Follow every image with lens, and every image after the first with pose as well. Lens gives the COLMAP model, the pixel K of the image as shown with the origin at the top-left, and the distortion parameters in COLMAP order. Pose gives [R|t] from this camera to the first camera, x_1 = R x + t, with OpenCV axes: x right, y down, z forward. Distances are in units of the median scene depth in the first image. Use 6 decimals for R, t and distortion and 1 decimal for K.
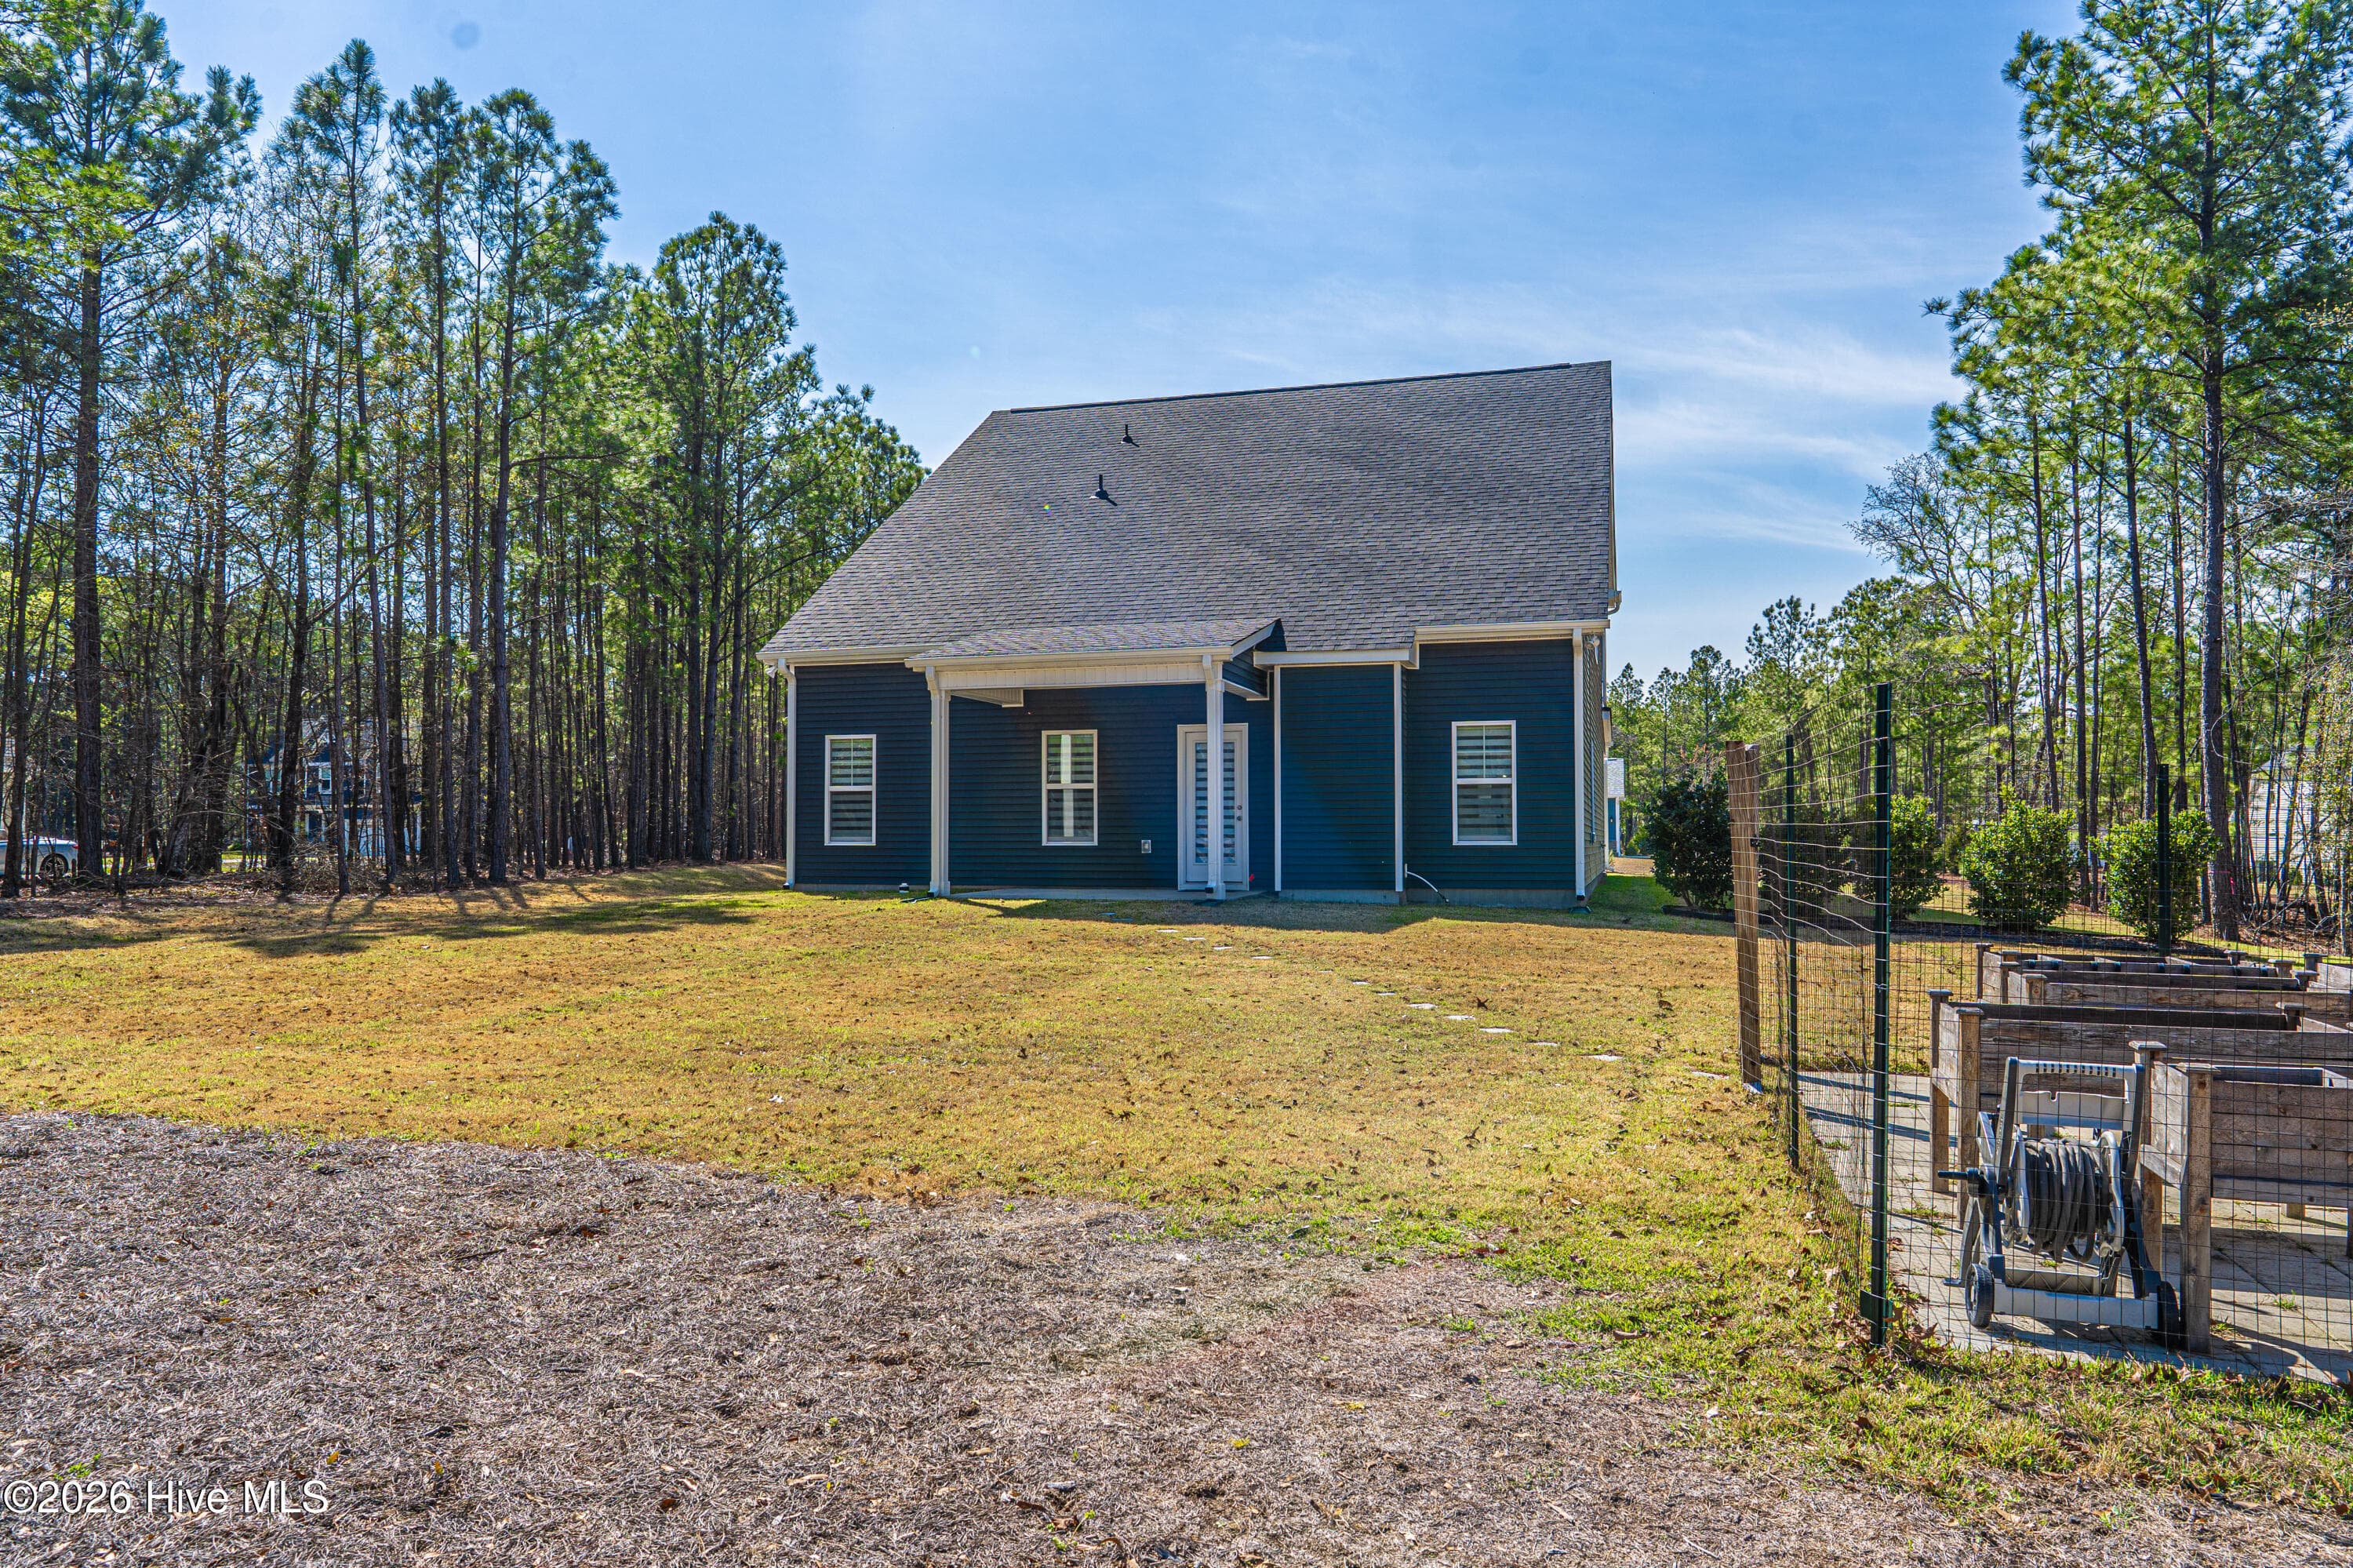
lens RADIAL K [[1577.3, 0, 1166.7], [0, 1577.3, 782.4], [0, 0, 1]] dist [0.004761, 0.009335]
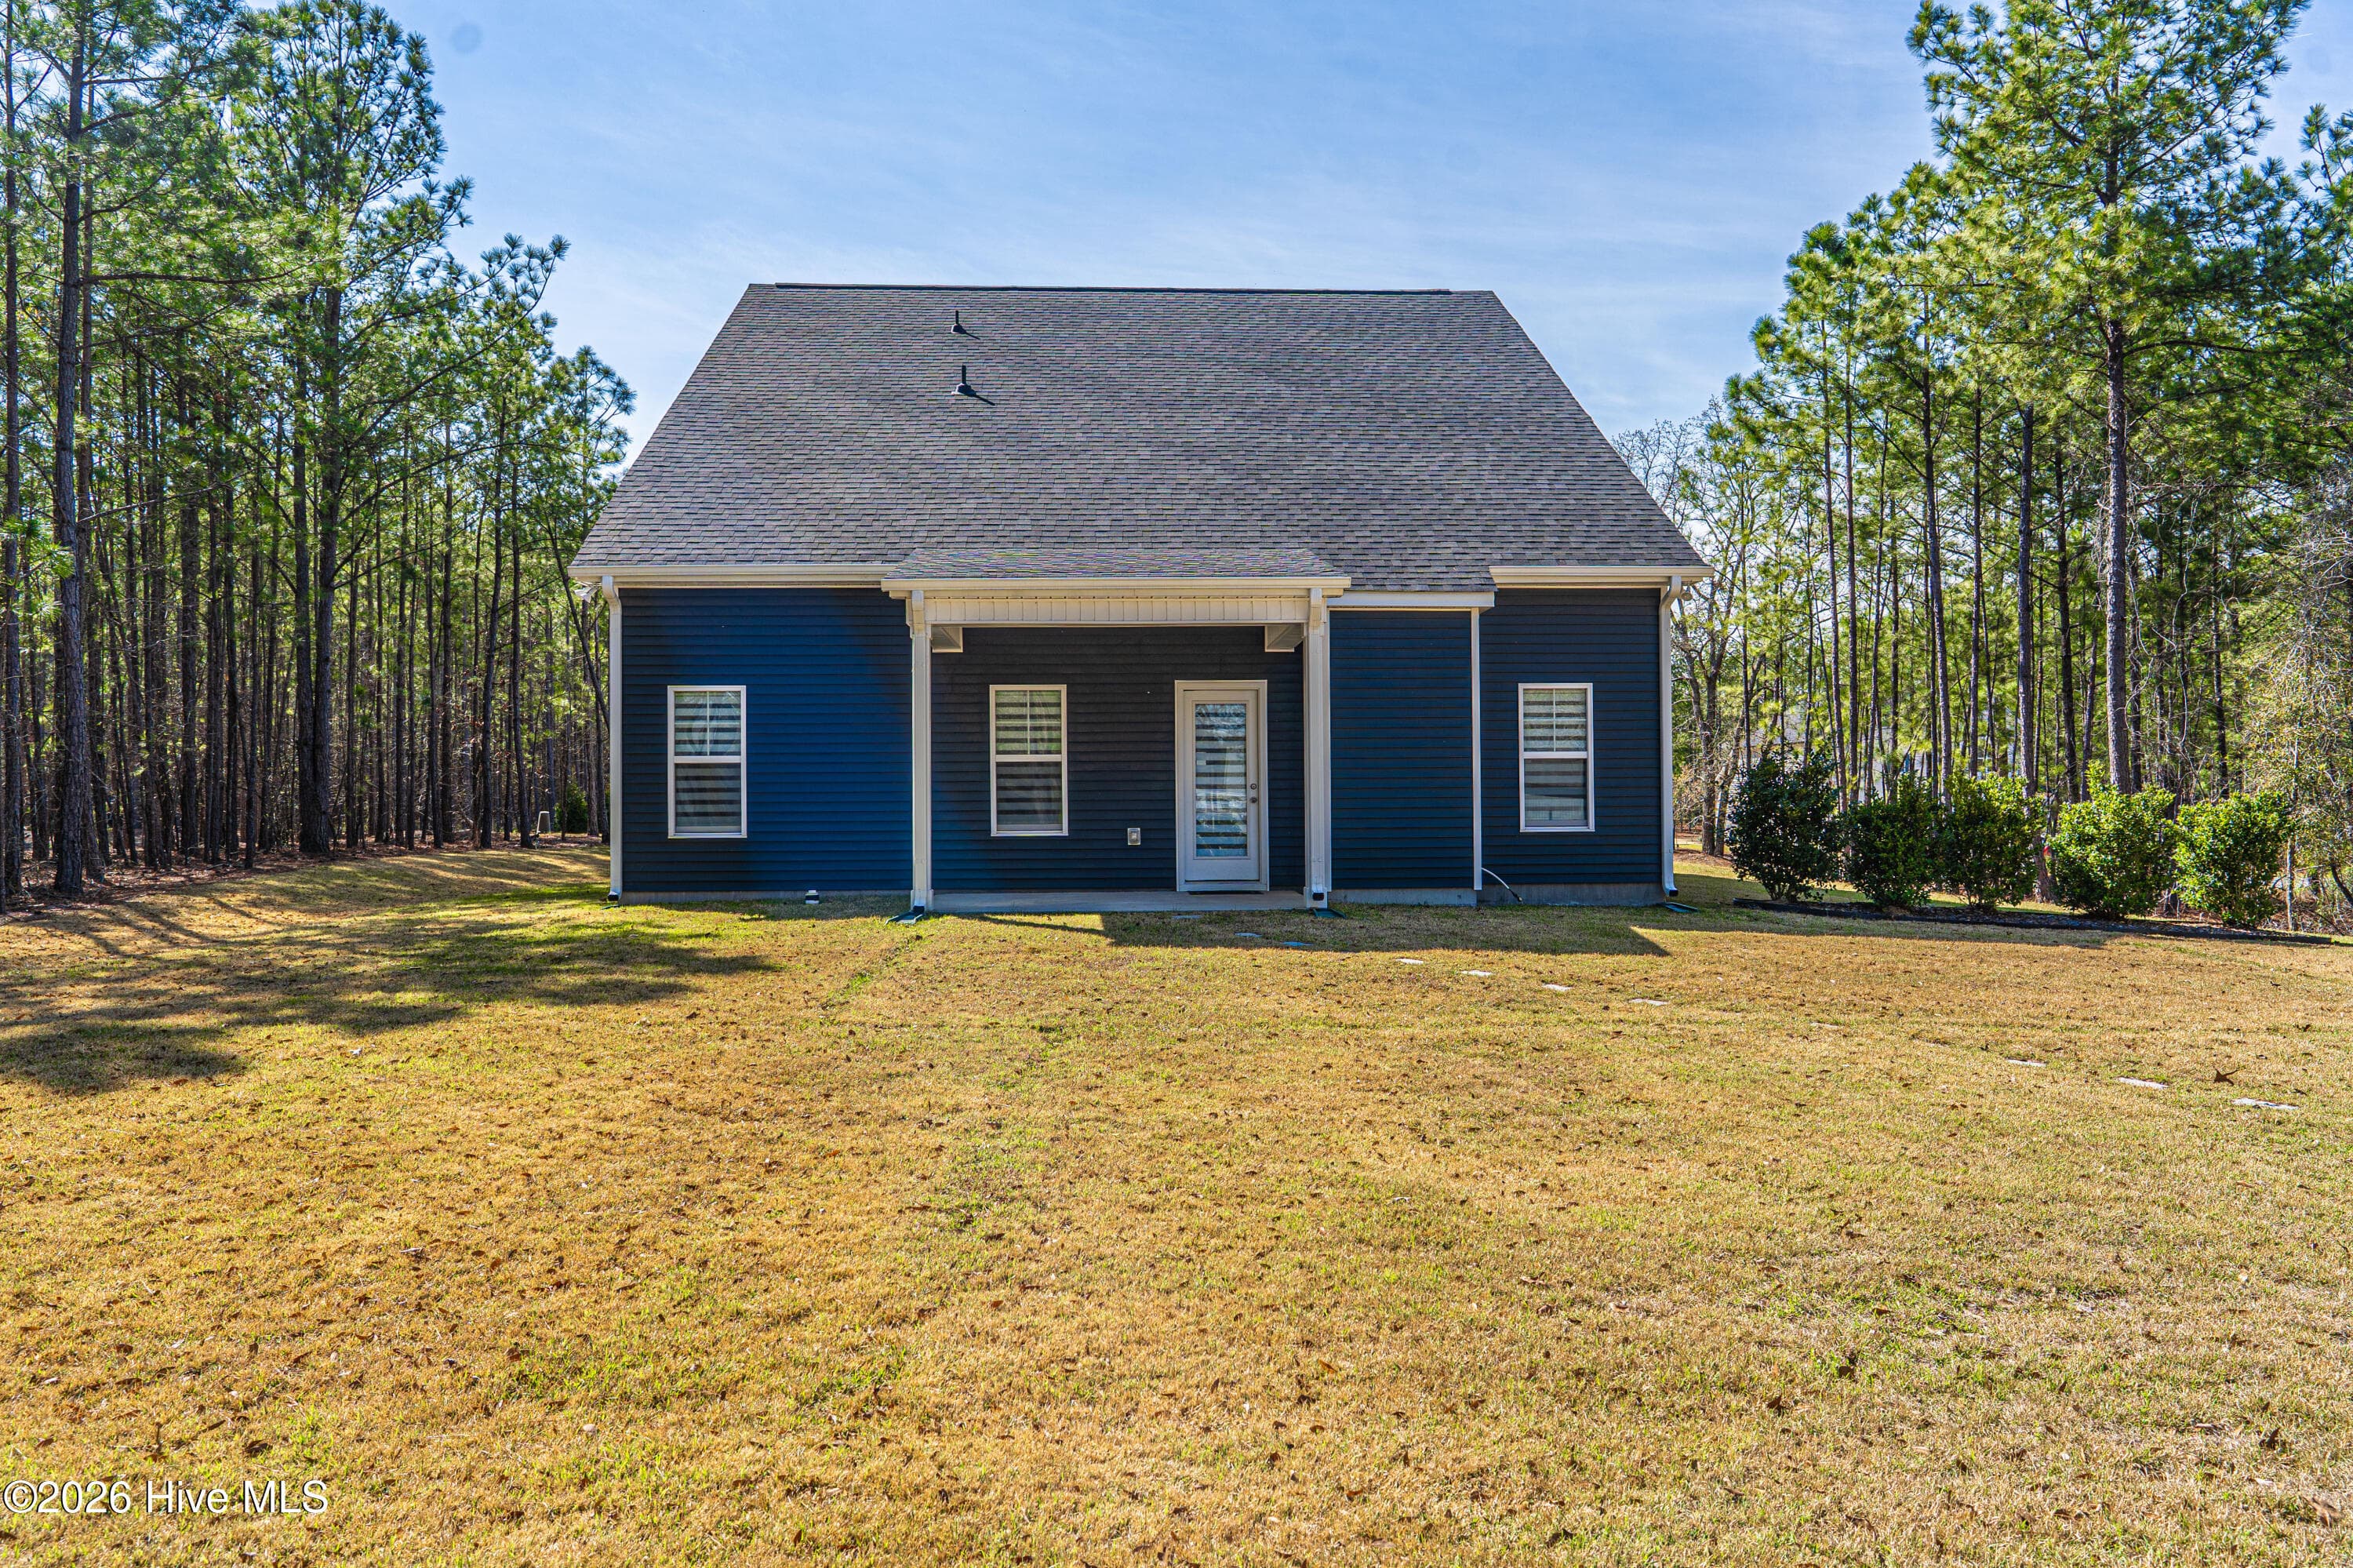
lens RADIAL K [[1577.3, 0, 1166.7], [0, 1577.3, 782.4], [0, 0, 1]] dist [0.004761, 0.009335]
pose [[0.946785, 0.000519, 0.321867, -0.237799], [-0.006627, 0.999818, 0.017883, 0.000036], [-0.321799, -0.019064, 0.946616, 0.250008]]
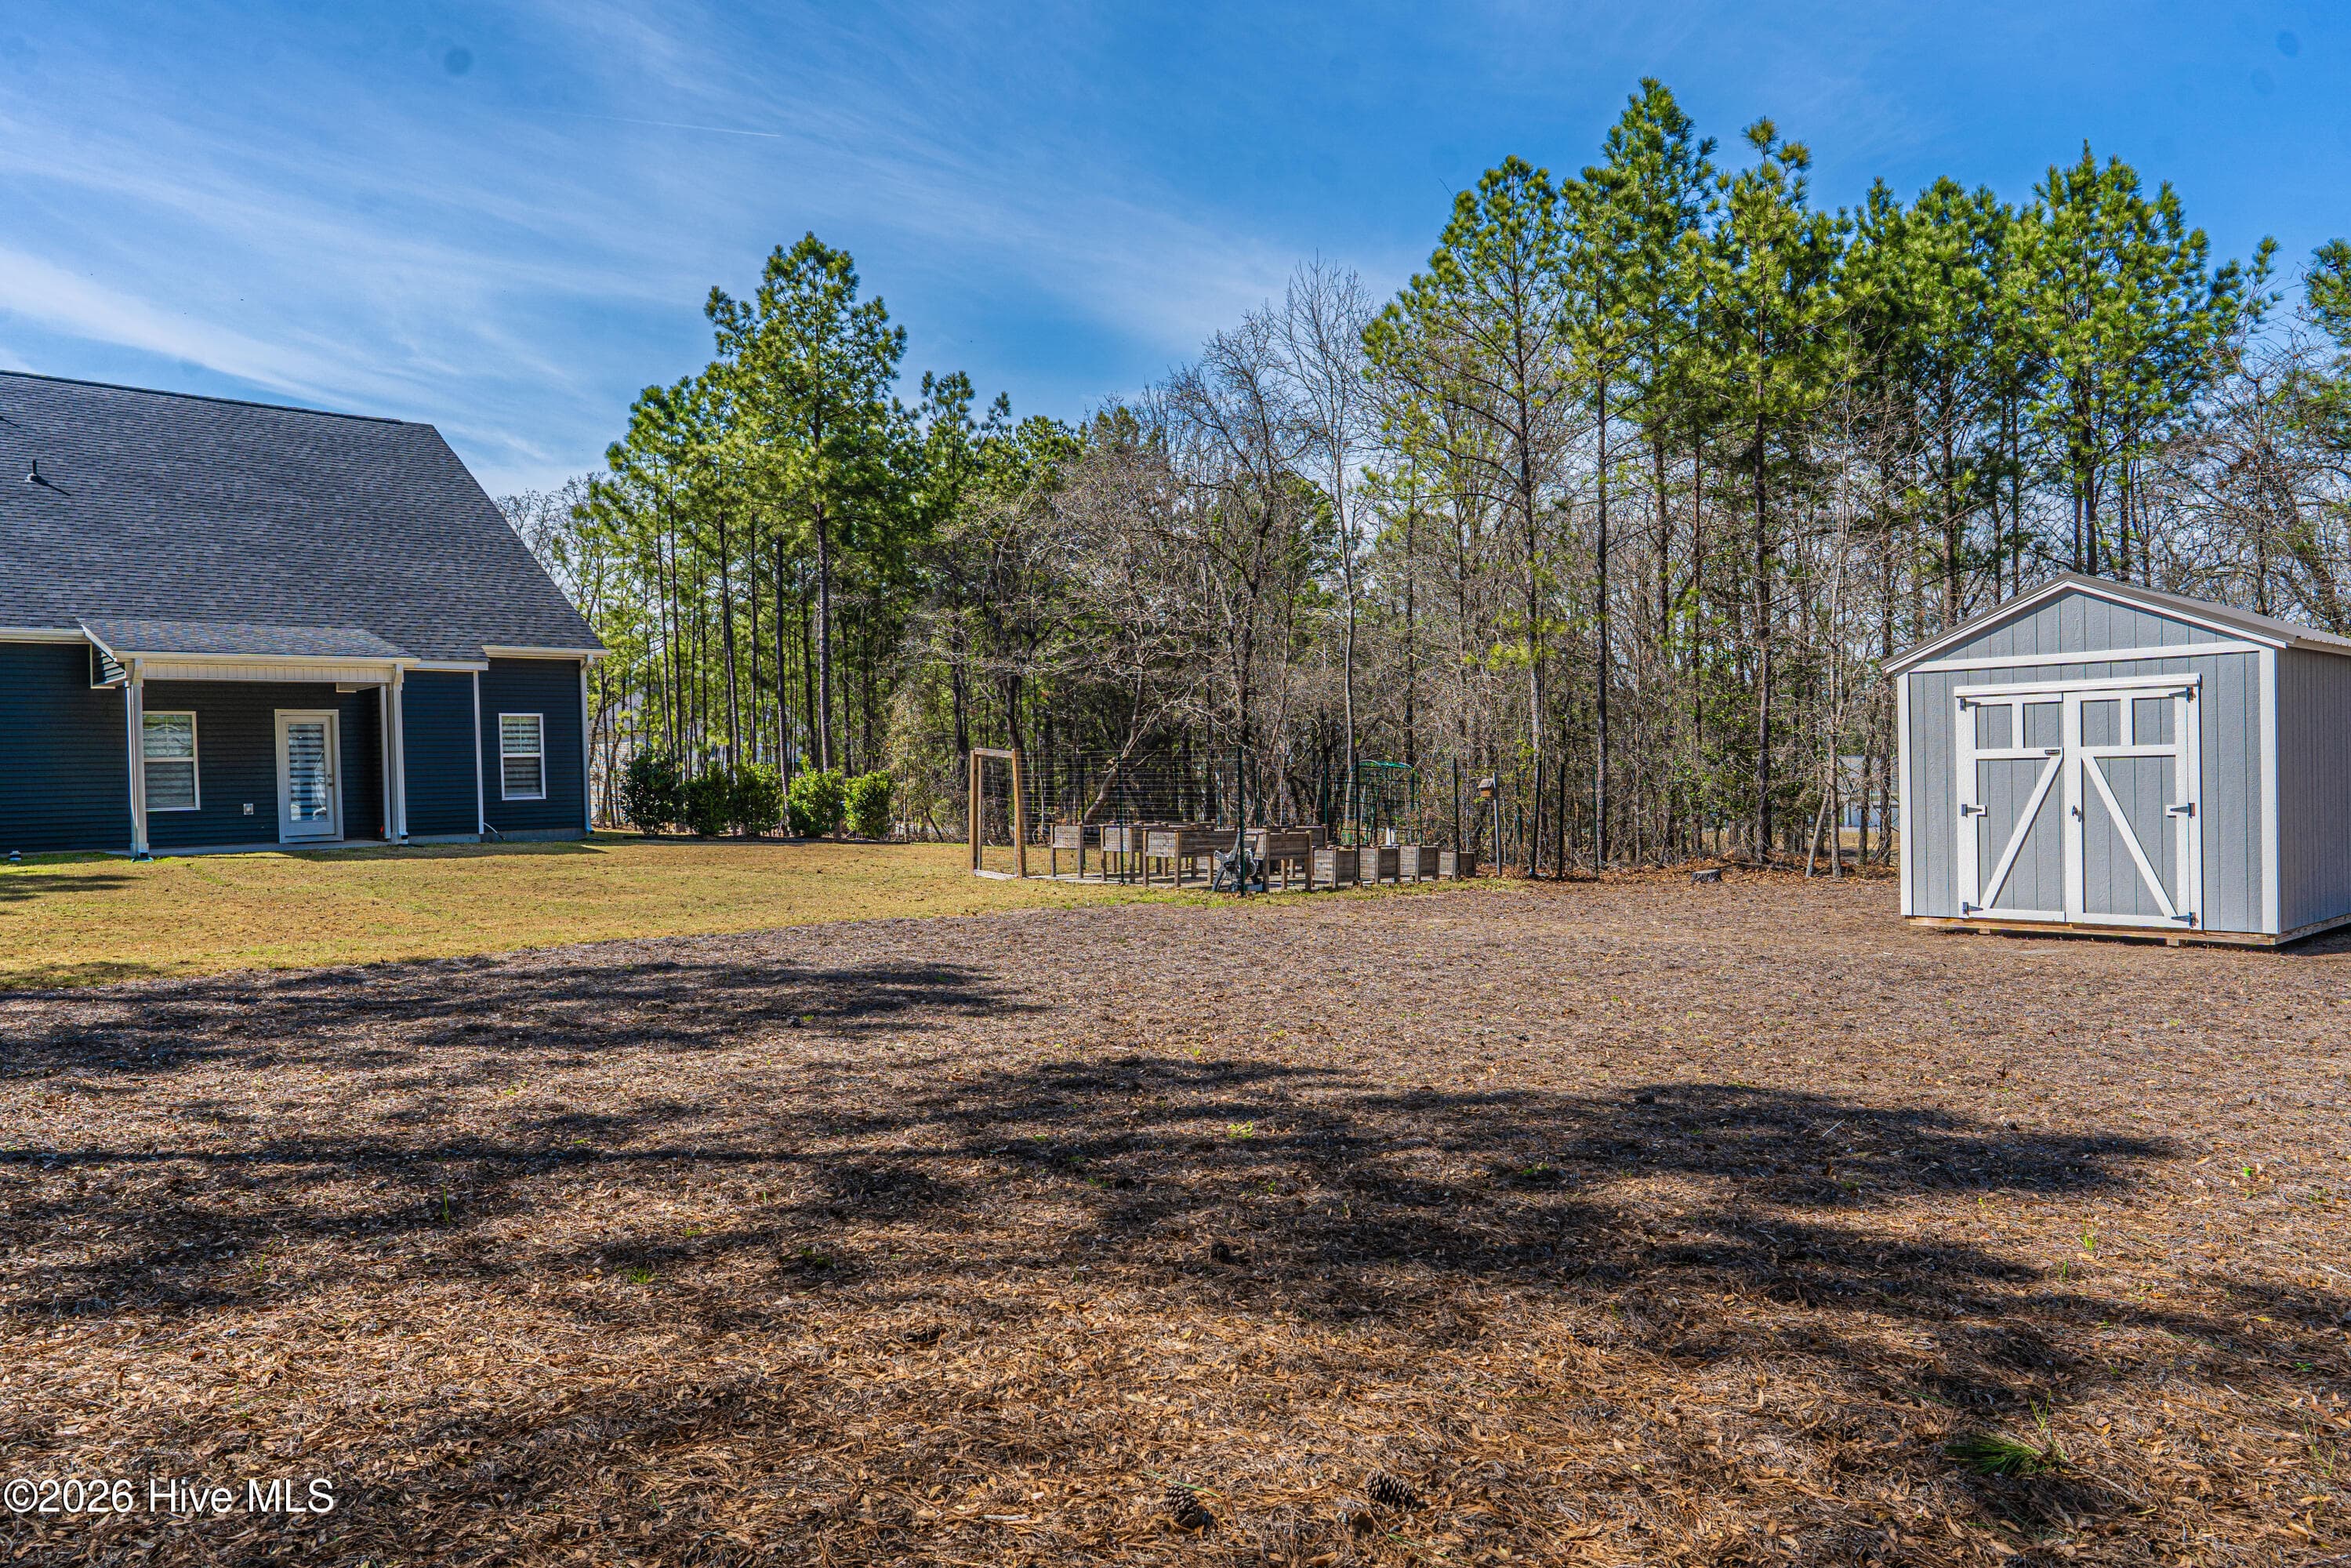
lens RADIAL K [[1576.0, 0, 1165.7], [0, 1576.0, 782.4], [0, 0, 1]] dist [0.004761, 0.009335]
pose [[0.503240, -0.018568, 0.863947, -0.681668], [-0.006145, 0.999667, 0.025065, -0.013863], [-0.864125, -0.017922, 0.502958, -0.216670]]
